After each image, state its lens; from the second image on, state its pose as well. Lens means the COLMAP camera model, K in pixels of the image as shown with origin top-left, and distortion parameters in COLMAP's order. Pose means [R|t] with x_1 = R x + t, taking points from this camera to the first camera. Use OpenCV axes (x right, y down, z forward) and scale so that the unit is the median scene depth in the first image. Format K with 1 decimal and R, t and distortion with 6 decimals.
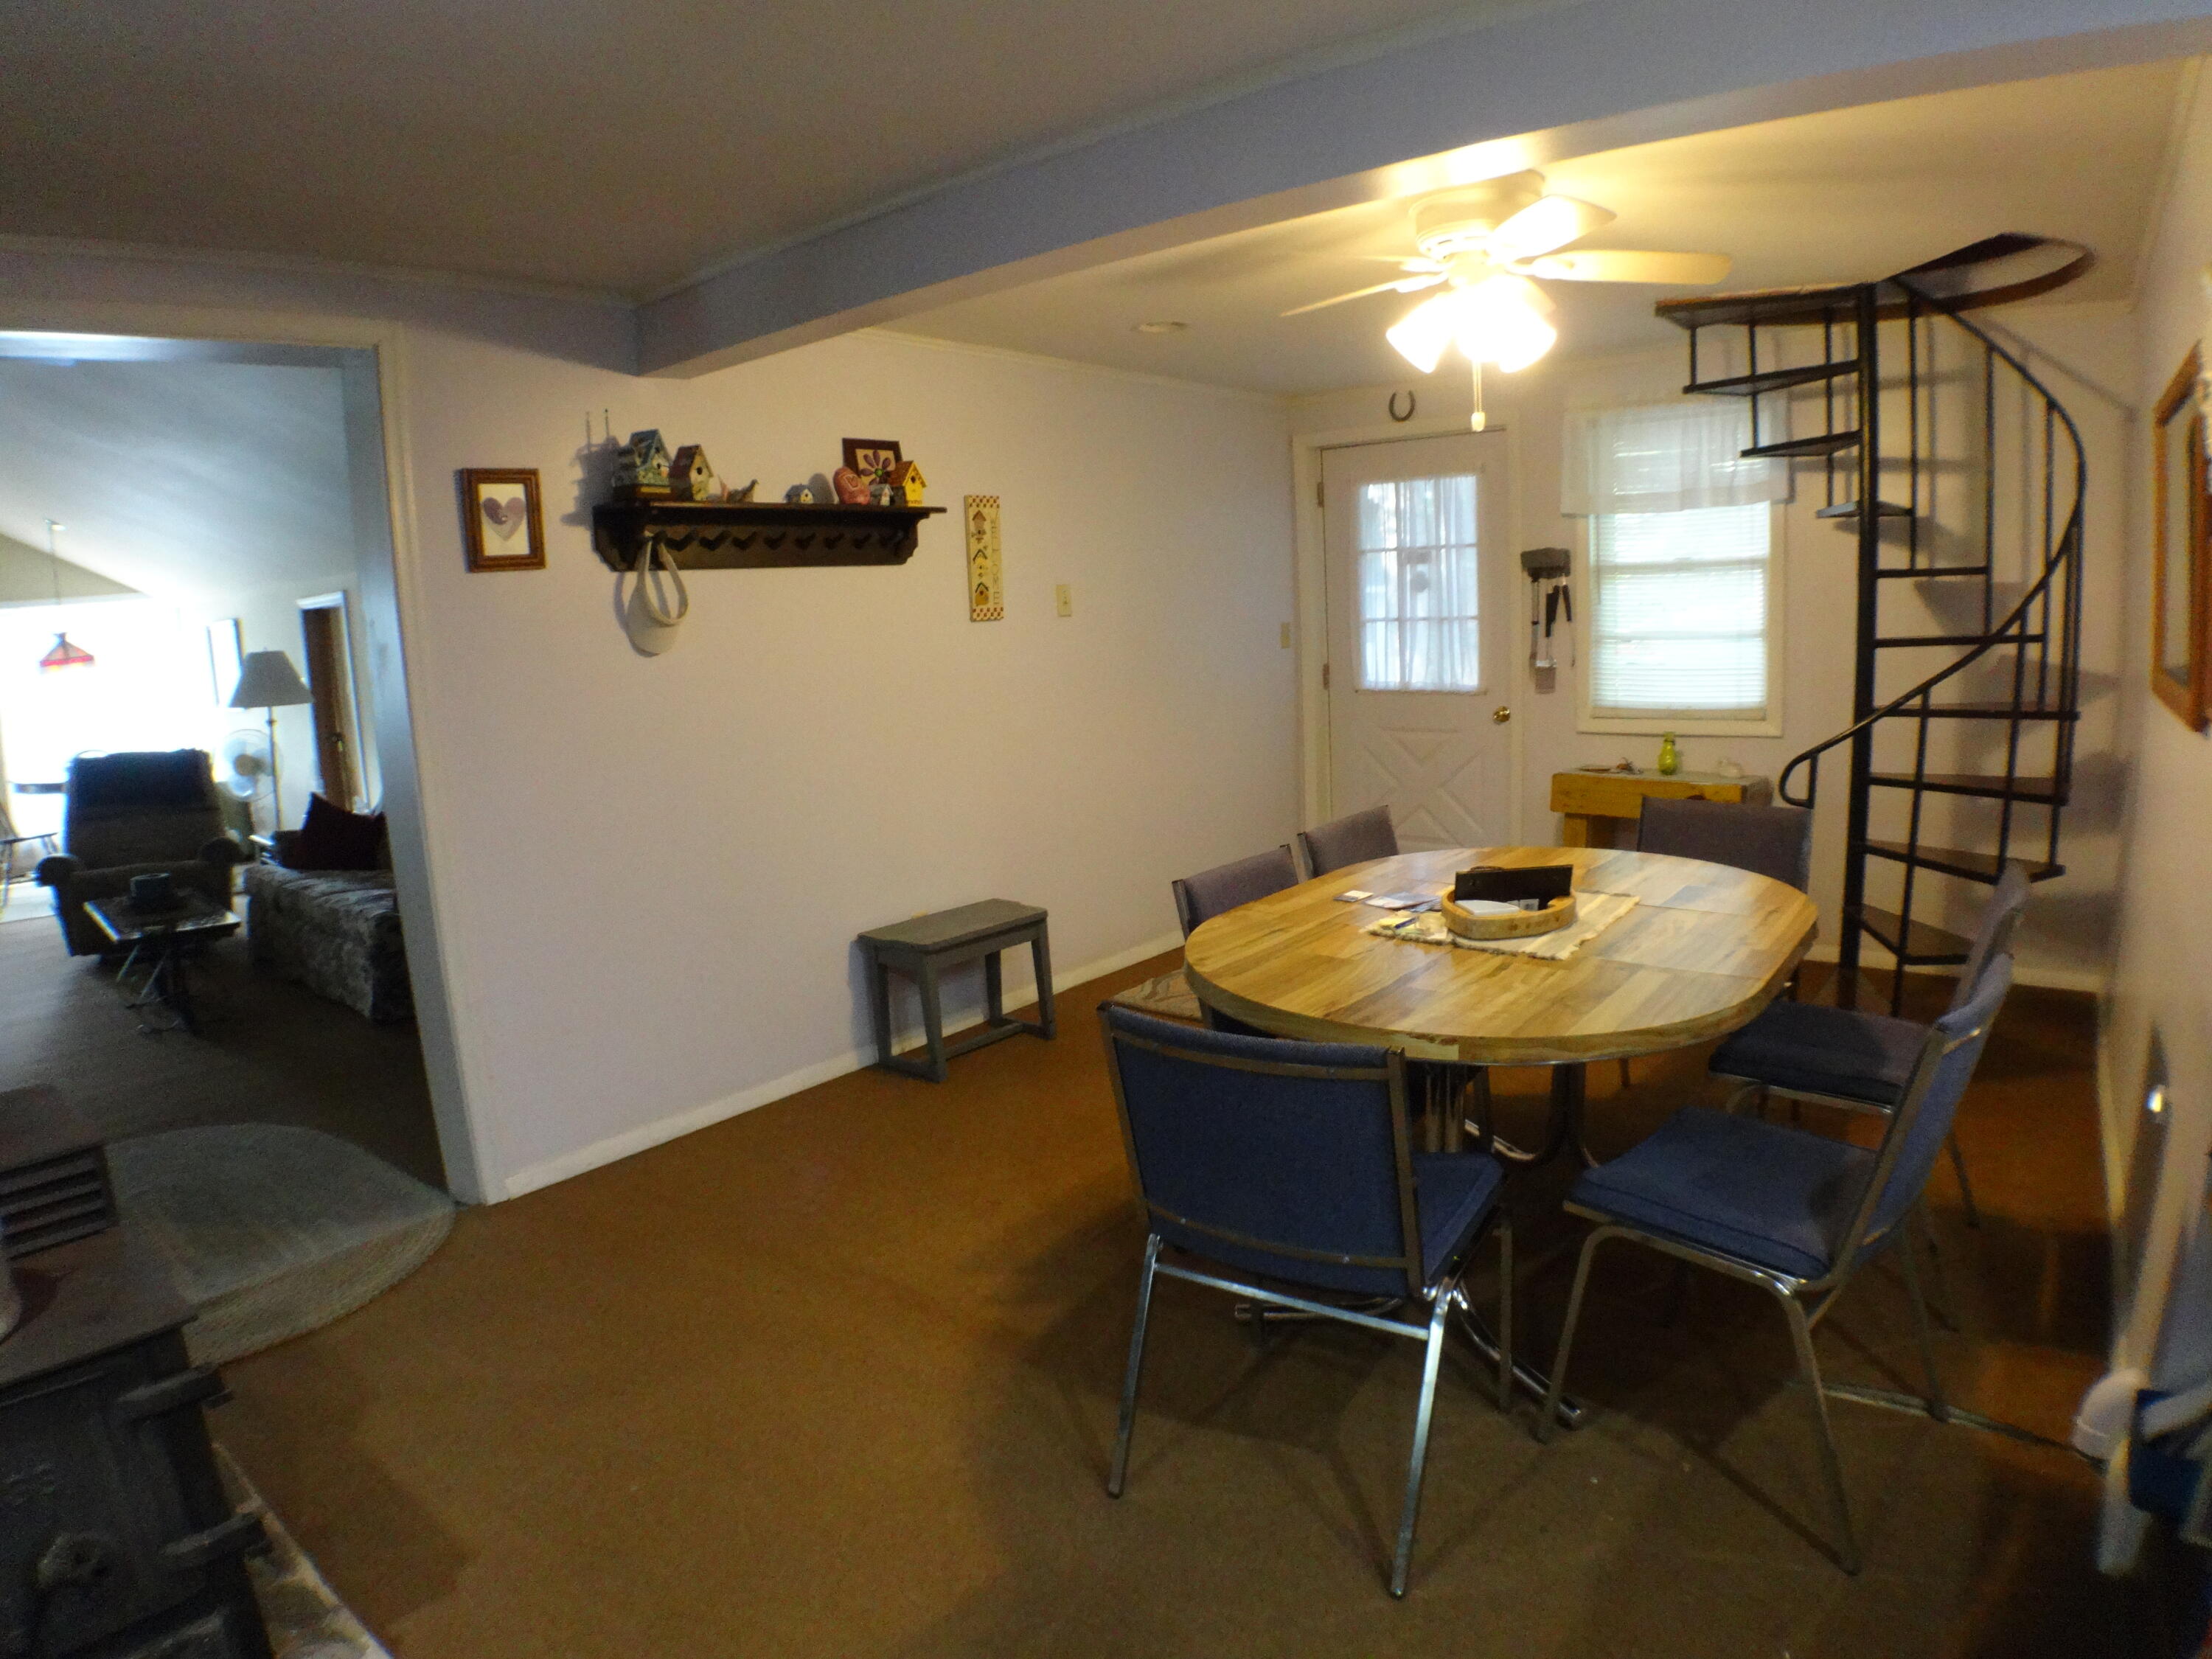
lens RADIAL K [[1295.1, 0, 1131.7], [0, 1295.1, 861.3], [0, 0, 1]] dist [-0.139799, 0.012993]
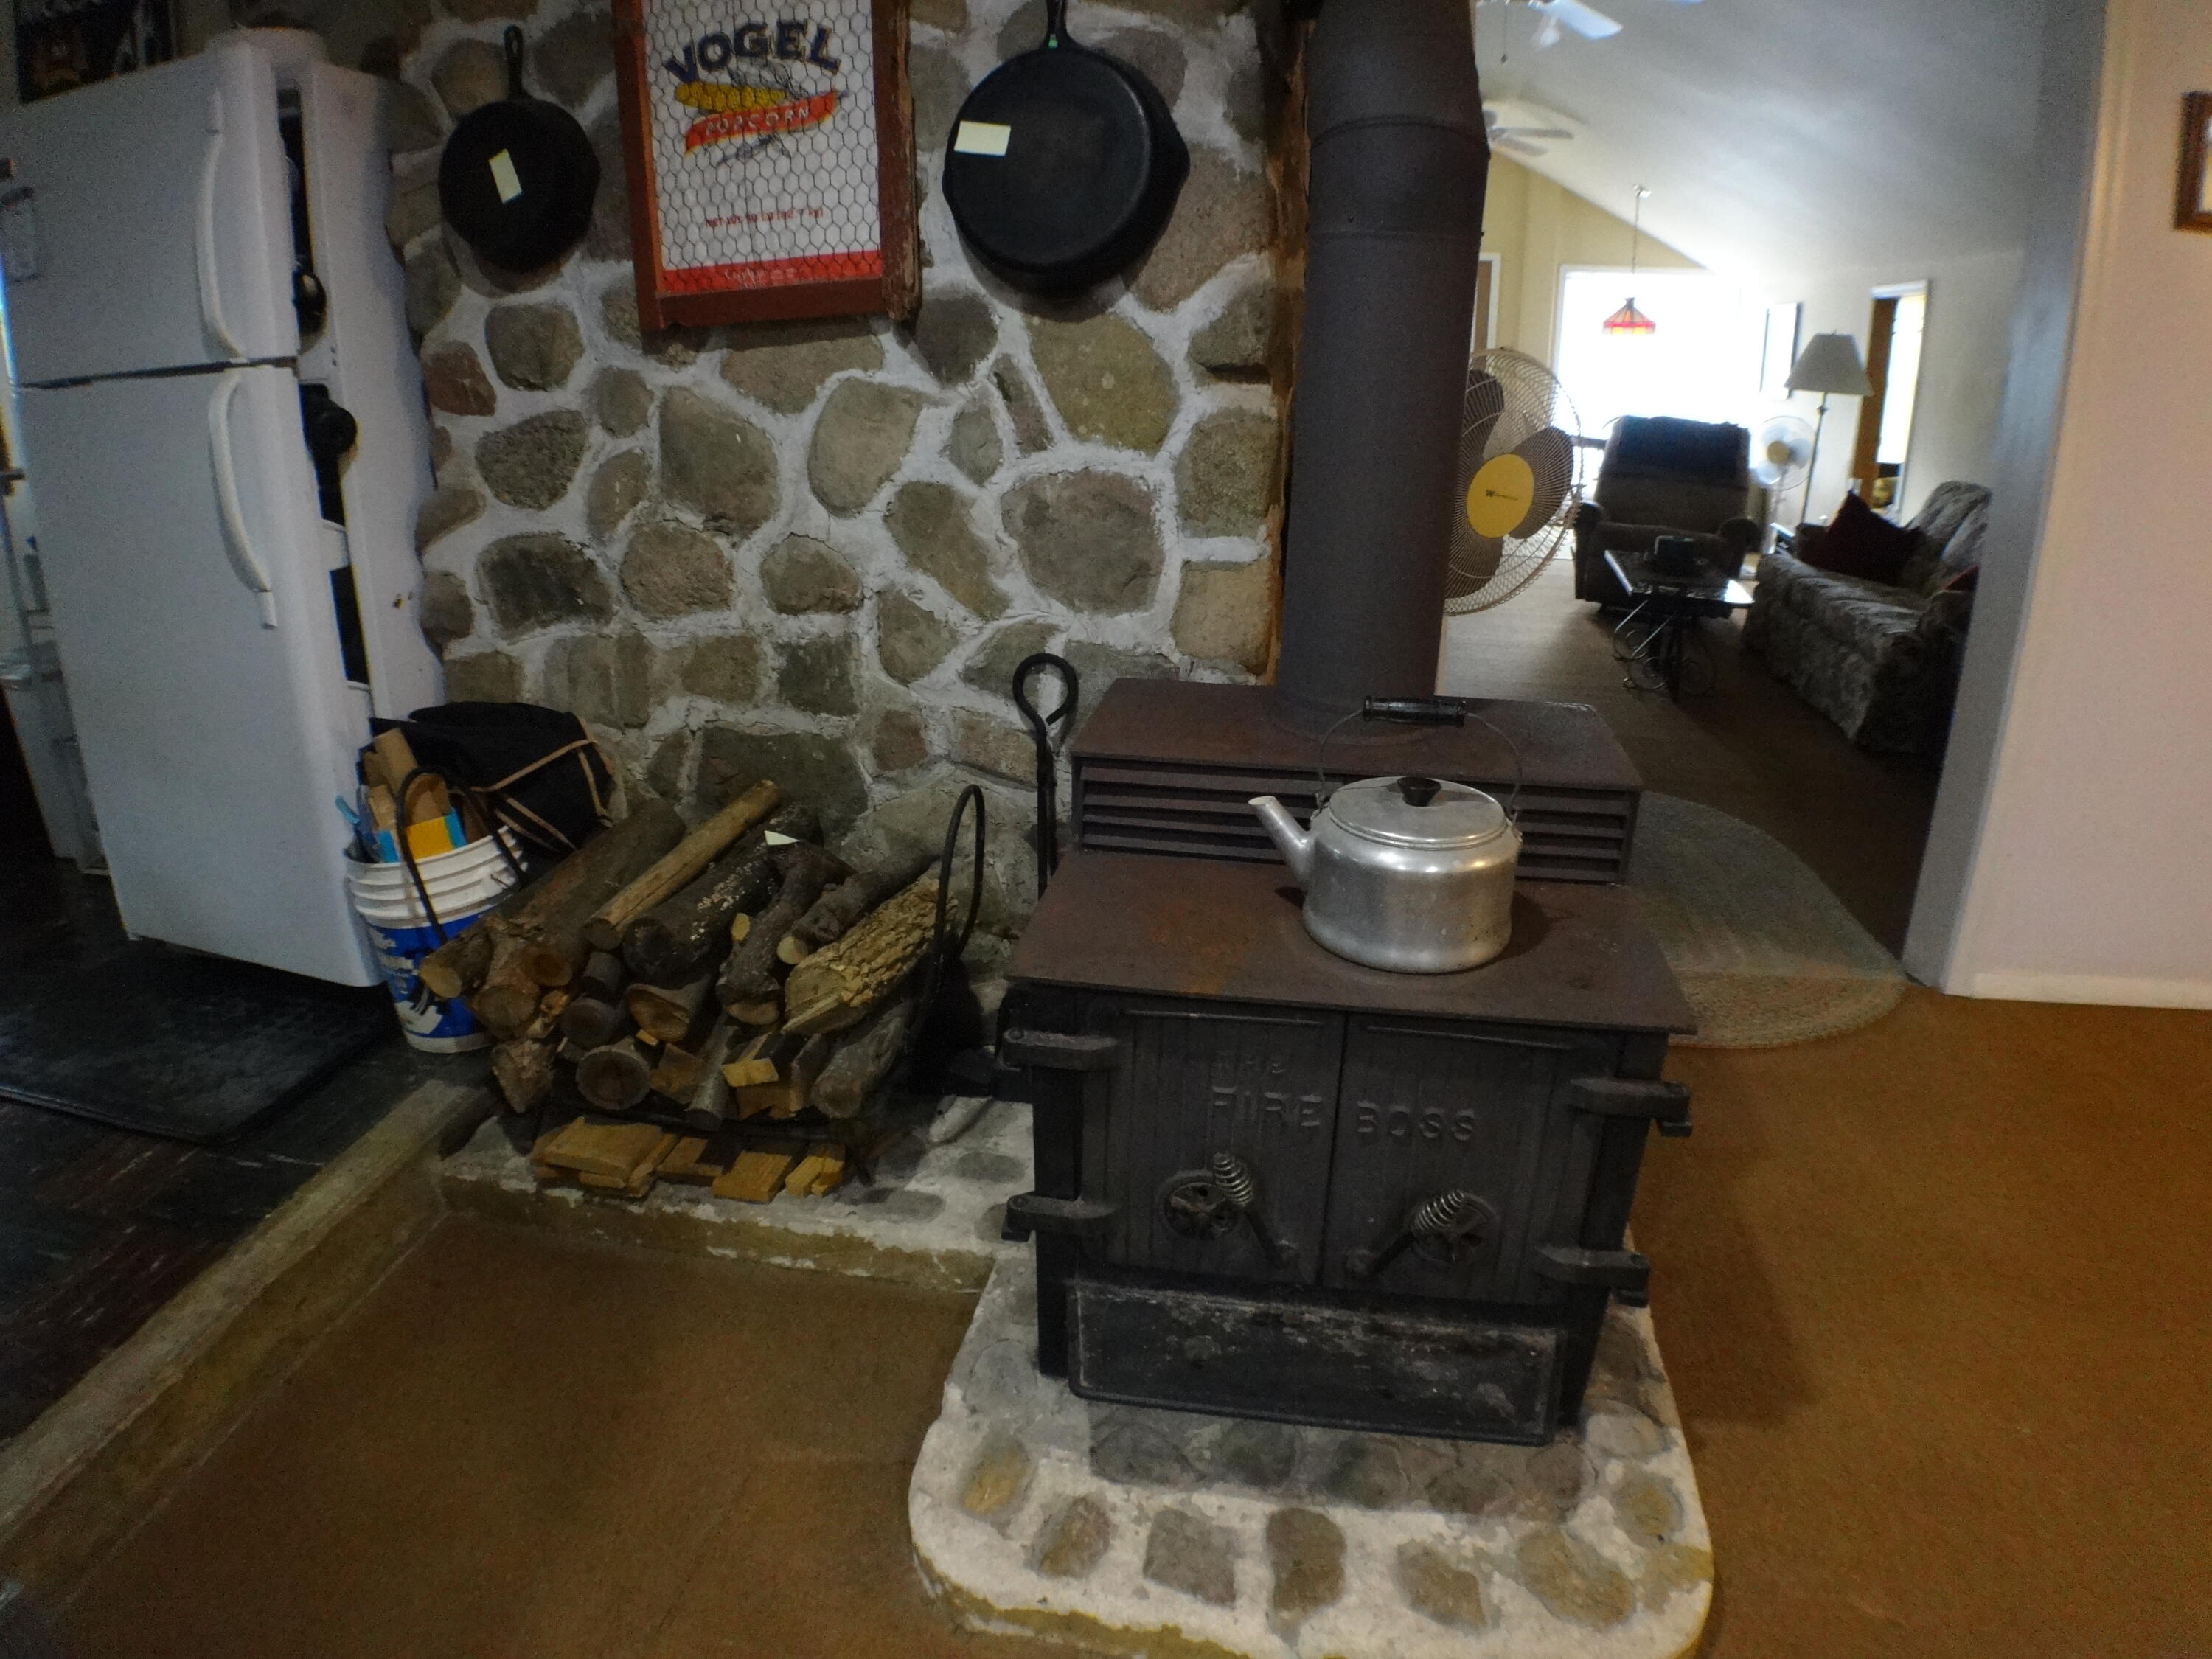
lens RADIAL K [[1295.1, 0, 1092.6], [0, 1295.1, 835.3], [0, 0, 1]] dist [-0.139799, 0.012993]
pose [[0.445794, 0.345437, -0.825797, -0.090387], [-0.175583, 0.938362, 0.297738, 0.021243], [0.877746, 0.012266, 0.478969, 0.057487]]
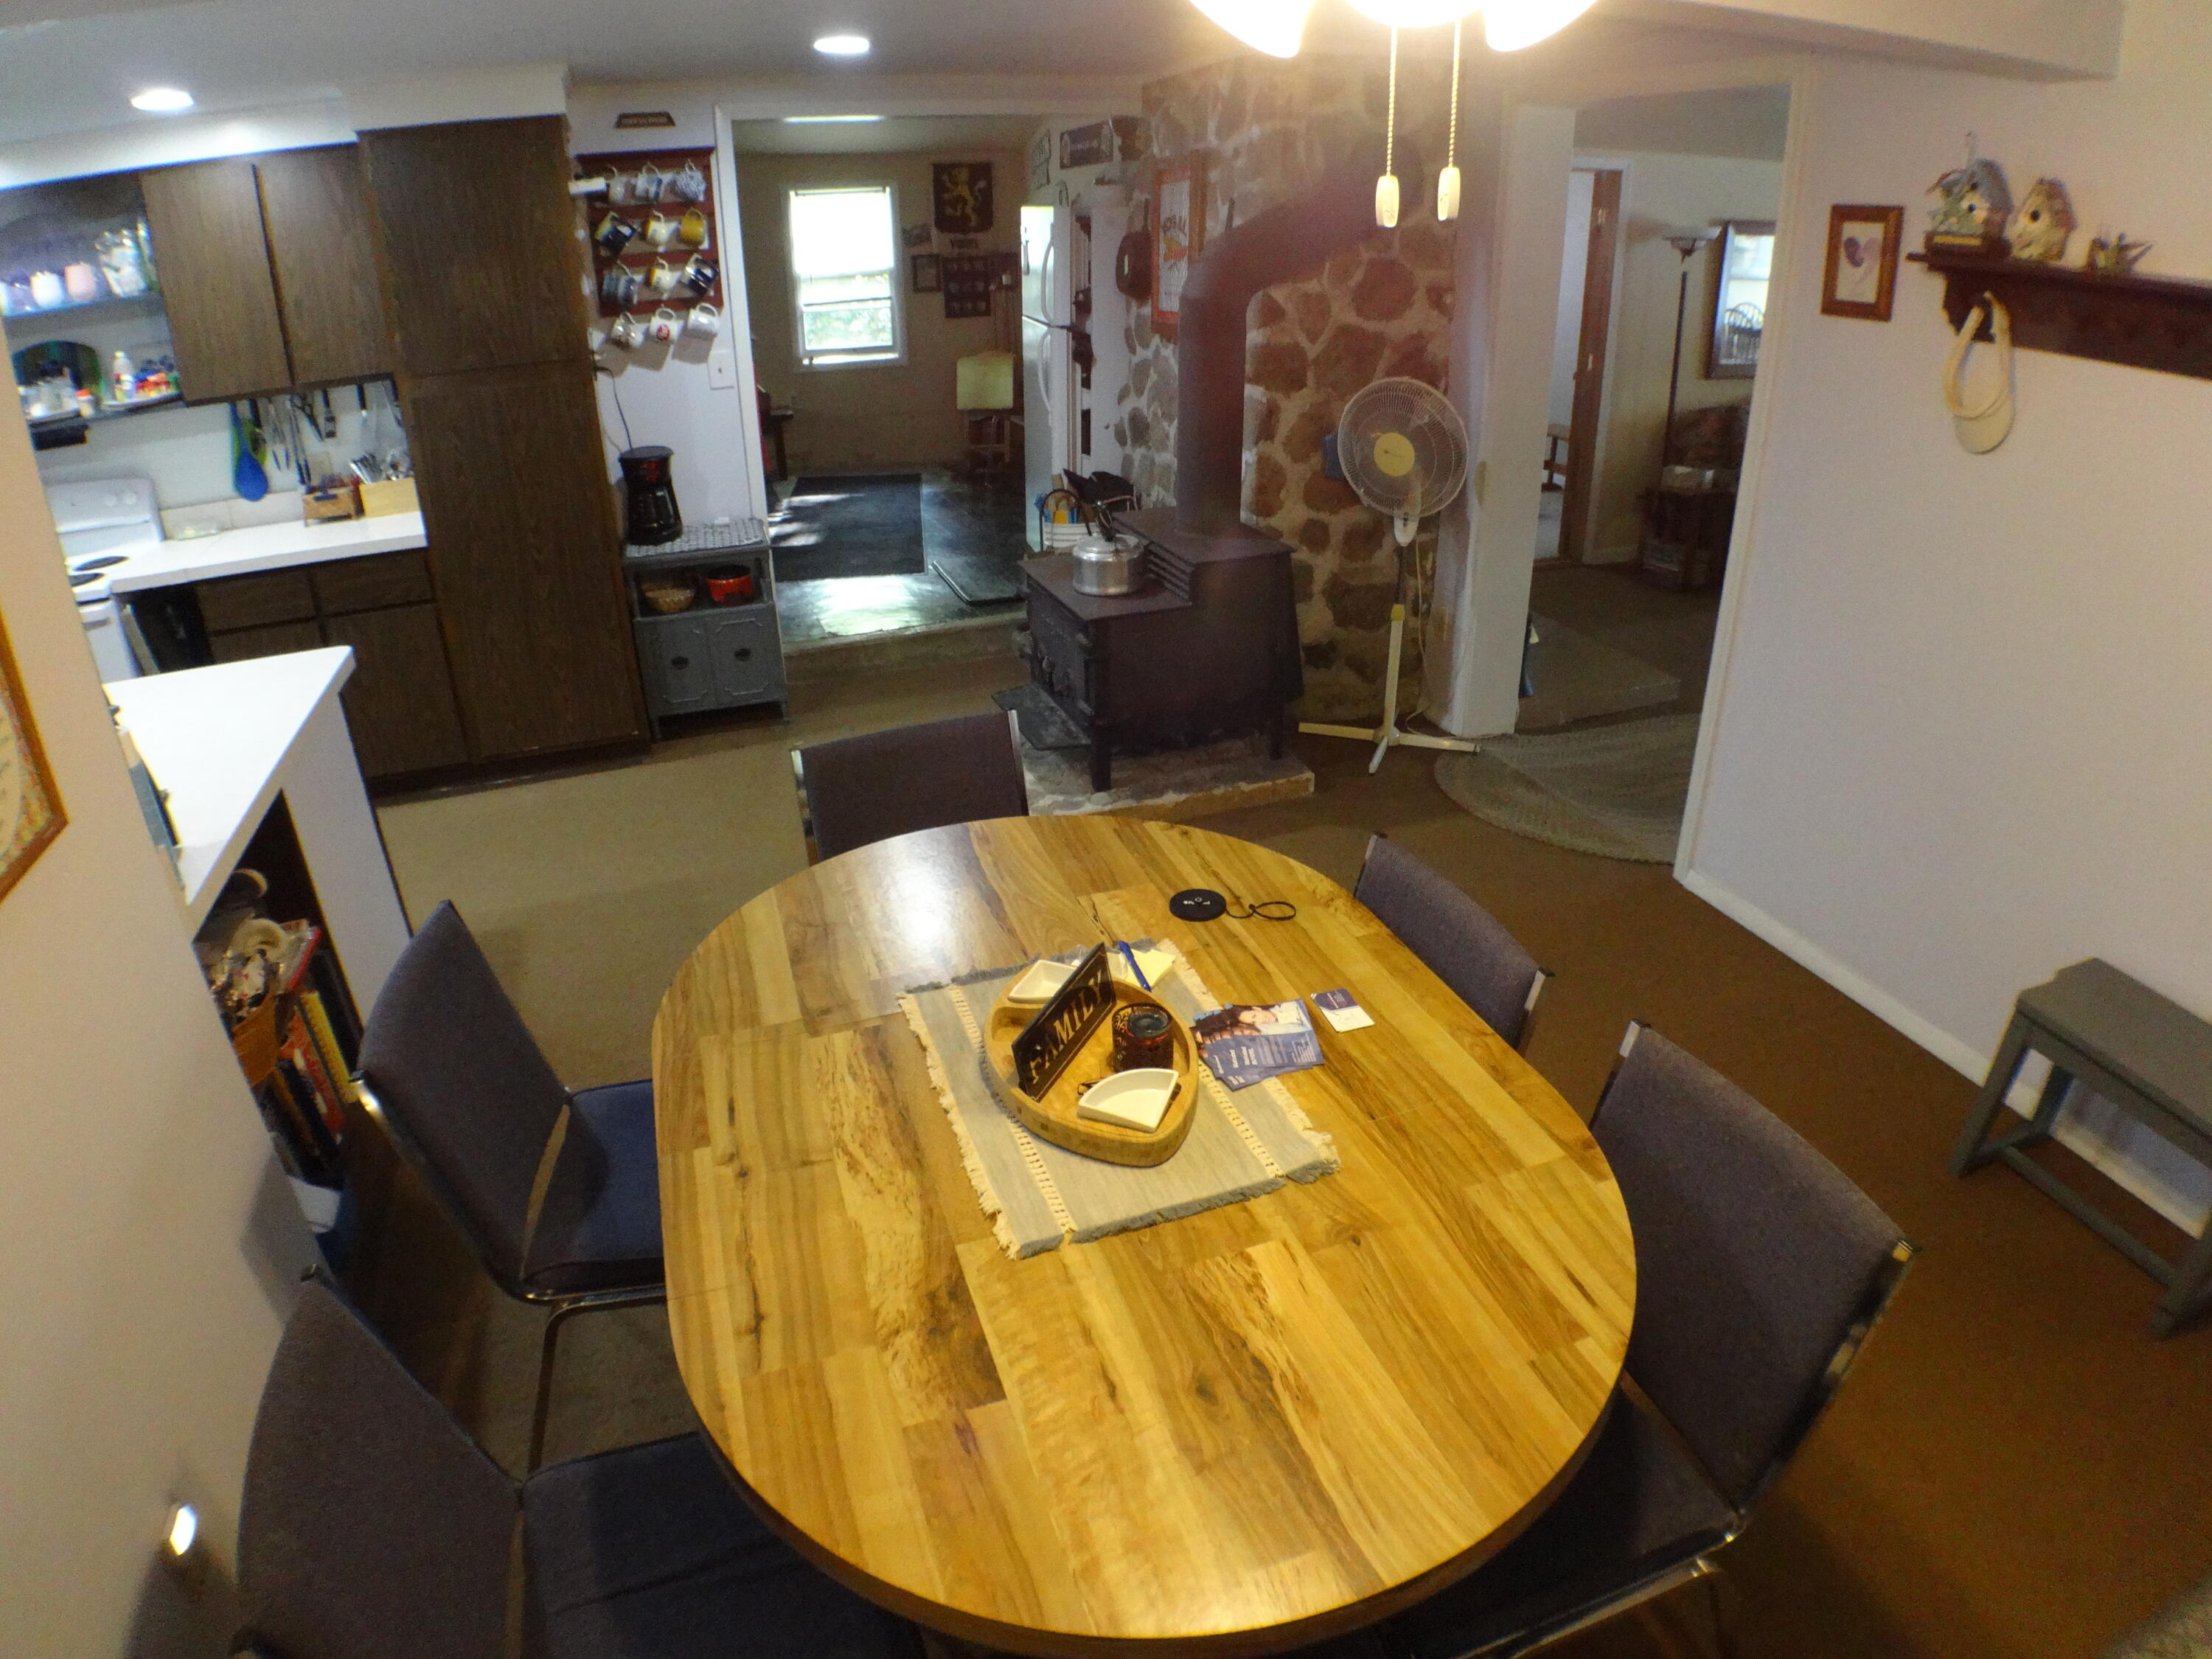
lens RADIAL K [[1295.1, 0, 1115.0], [0, 1295.1, 825.9], [0, 0, 1]] dist [-0.139799, 0.012993]
pose [[-0.543170, 0.411287, -0.731990, 0.391560], [-0.117896, 0.825810, 0.551487, -0.225568], [0.831304, 0.385850, -0.400067, 0.676753]]
